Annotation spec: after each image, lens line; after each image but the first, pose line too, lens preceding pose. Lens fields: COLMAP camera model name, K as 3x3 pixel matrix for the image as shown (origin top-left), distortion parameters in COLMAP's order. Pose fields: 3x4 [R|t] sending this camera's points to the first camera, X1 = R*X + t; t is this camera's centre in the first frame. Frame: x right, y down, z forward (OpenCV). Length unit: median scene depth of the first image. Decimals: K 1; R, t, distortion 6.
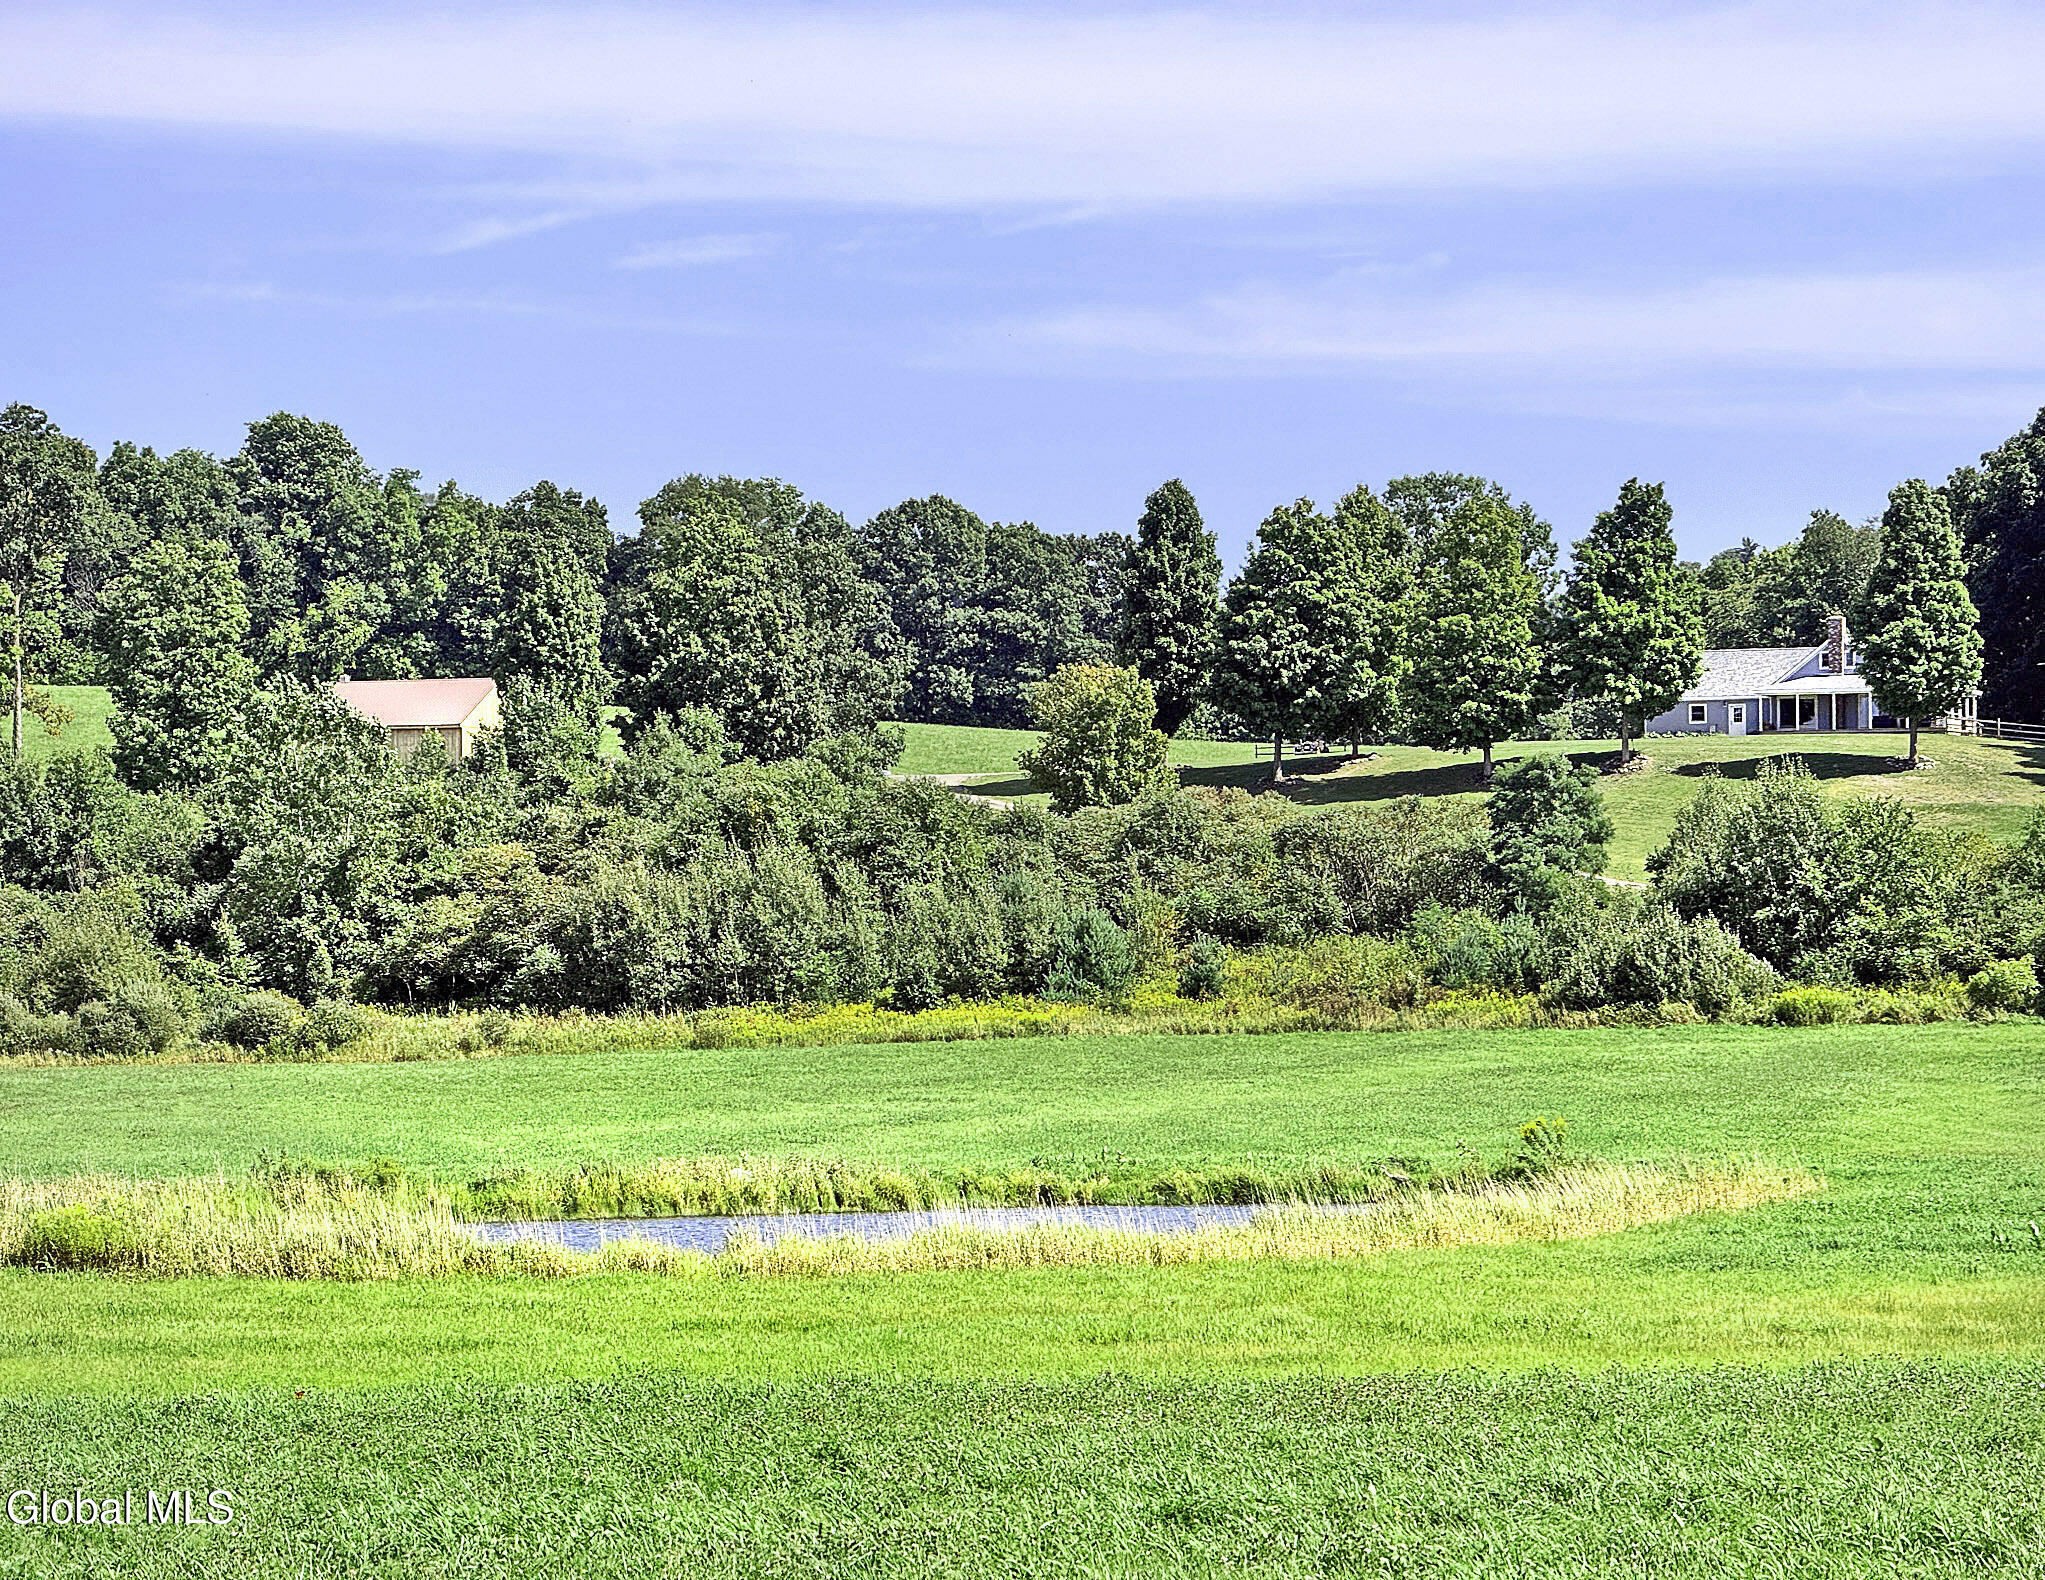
lens RADIAL K [[7280.8, 0, 1028.7], [0, 7280.8, 792.3], [0, 0, 1]] dist [0.235997, 0.000000]
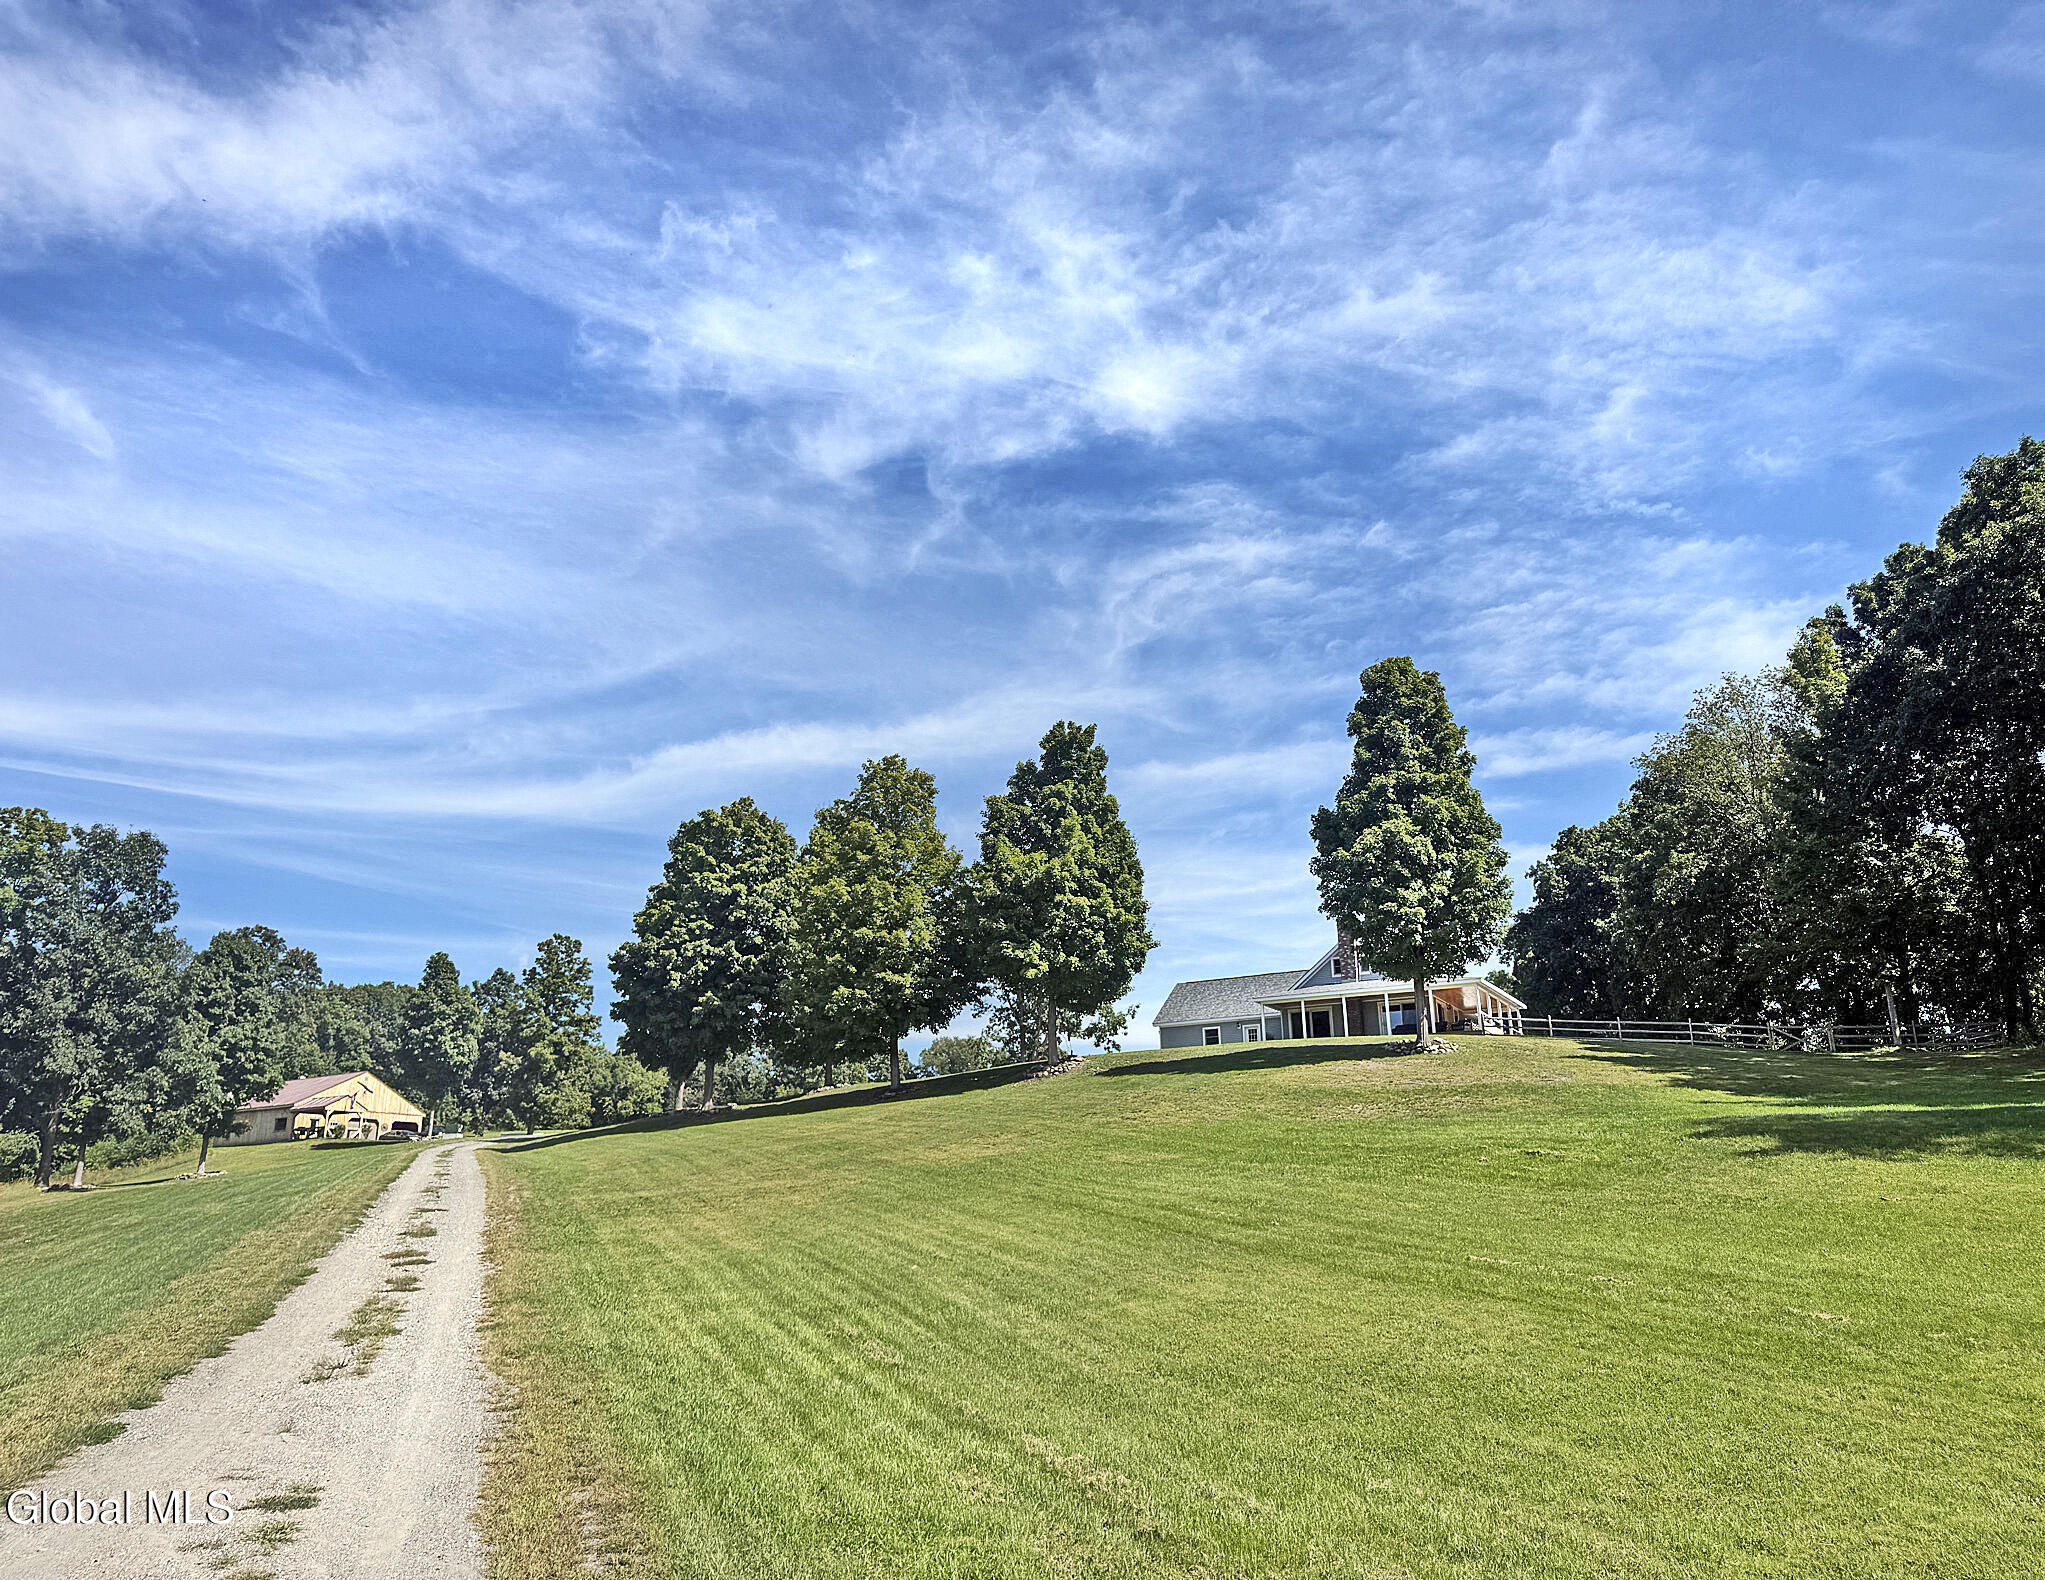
lens RADIAL K [[1439.9, 0, 1027.4], [0, 1439.9, 797.0], [0, 0, 1]] dist [0.075008, -0.068217]
pose [[0.979766, -0.059431, -0.191118, 0.111482], [0.005769, 0.962885, -0.269850, 0.009984], [0.200062, 0.263288, 0.943745, 0.852734]]
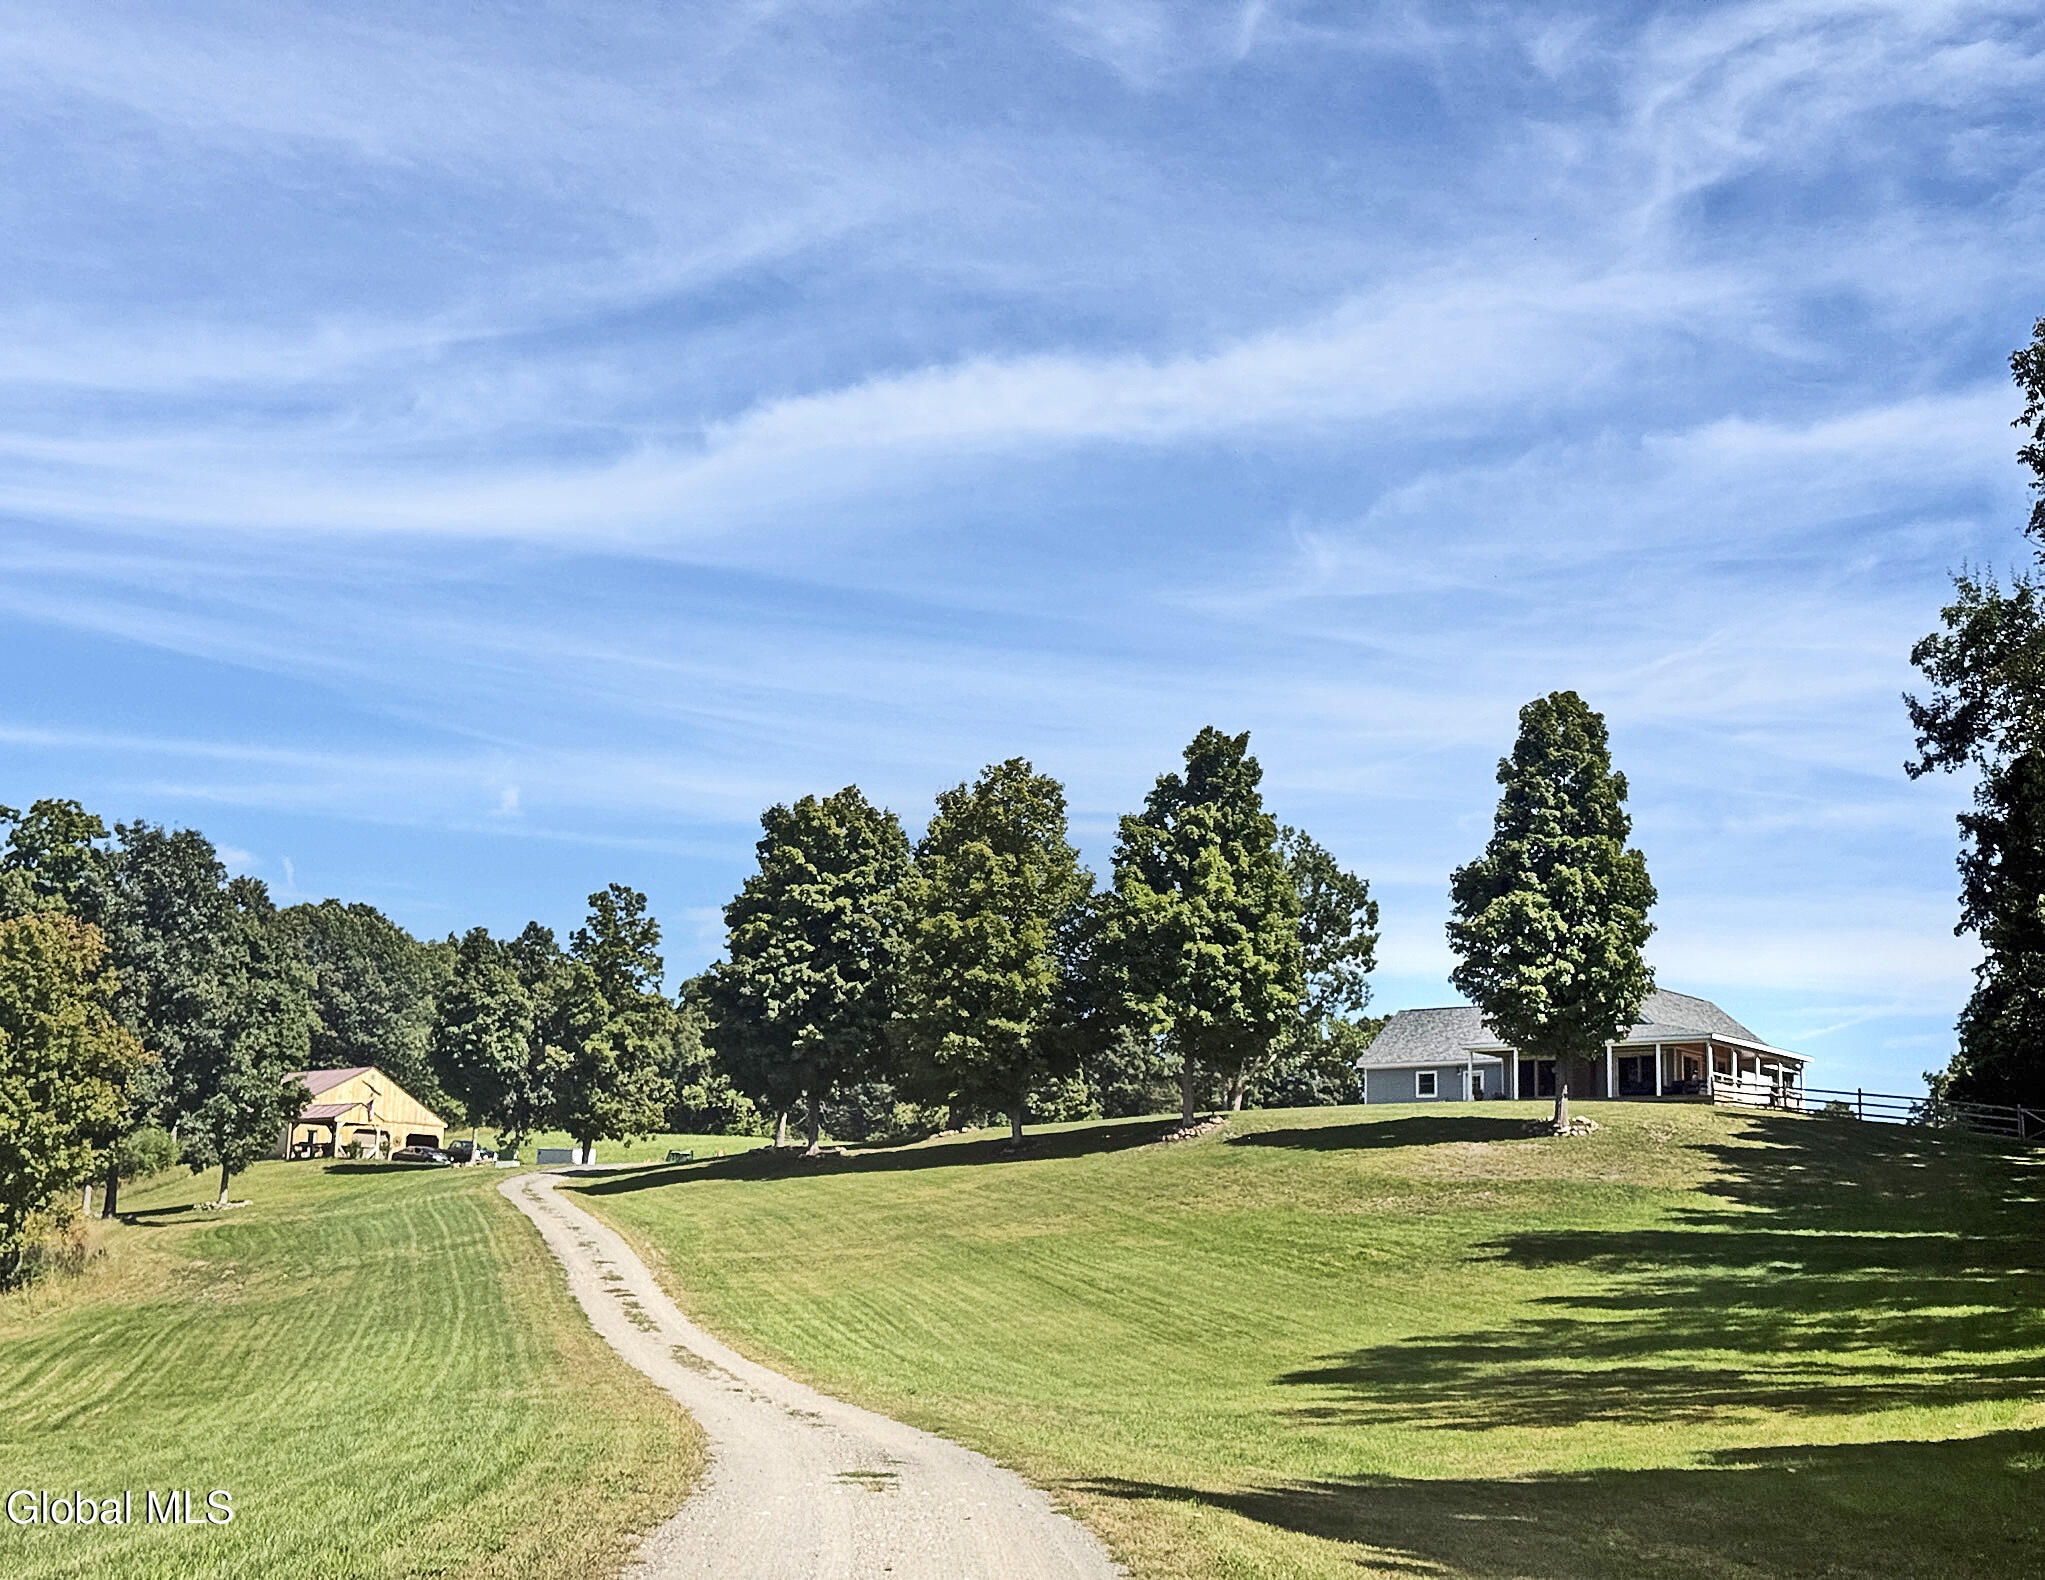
lens RADIAL K [[2866.8, 0, 1025.4], [0, 2866.8, 801.5], [0, 0, 1]] dist [0.109107, 0.000000]
pose [[0.939197, -0.023811, -0.342551, 0.163127], [-0.033870, 0.986304, -0.161425, 0.009919], [0.341703, 0.163213, 0.925527, 0.743114]]
